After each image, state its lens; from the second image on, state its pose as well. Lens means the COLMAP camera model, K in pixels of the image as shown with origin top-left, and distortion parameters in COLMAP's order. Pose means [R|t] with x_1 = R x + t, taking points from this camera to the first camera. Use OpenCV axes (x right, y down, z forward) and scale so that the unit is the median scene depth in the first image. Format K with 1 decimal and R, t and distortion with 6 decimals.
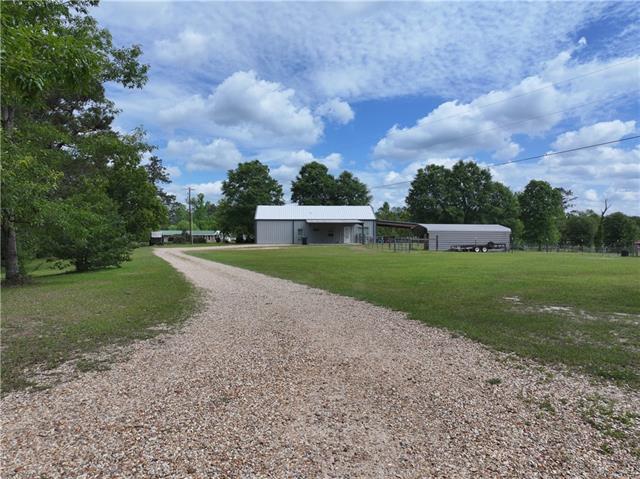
lens RADIAL K [[455.7, 0, 320.4], [0, 455.7, 239.0], [0, 0, 1]] dist [-0.007311, 0.021383]
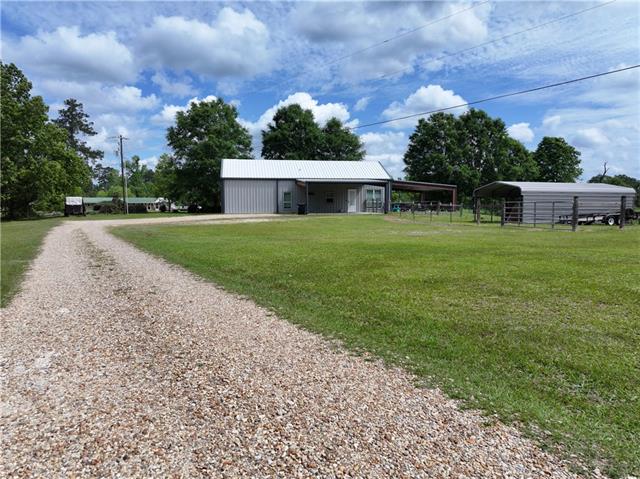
lens RADIAL K [[455.7, 0, 318.0], [0, 455.7, 228.8], [0, 0, 1]] dist [-0.007311, 0.021383]
pose [[0.992508, -0.008905, 0.121855, -0.065400], [0.003379, 0.998960, 0.045481, 0.002036], [-0.122133, -0.044728, 0.991505, 0.233633]]
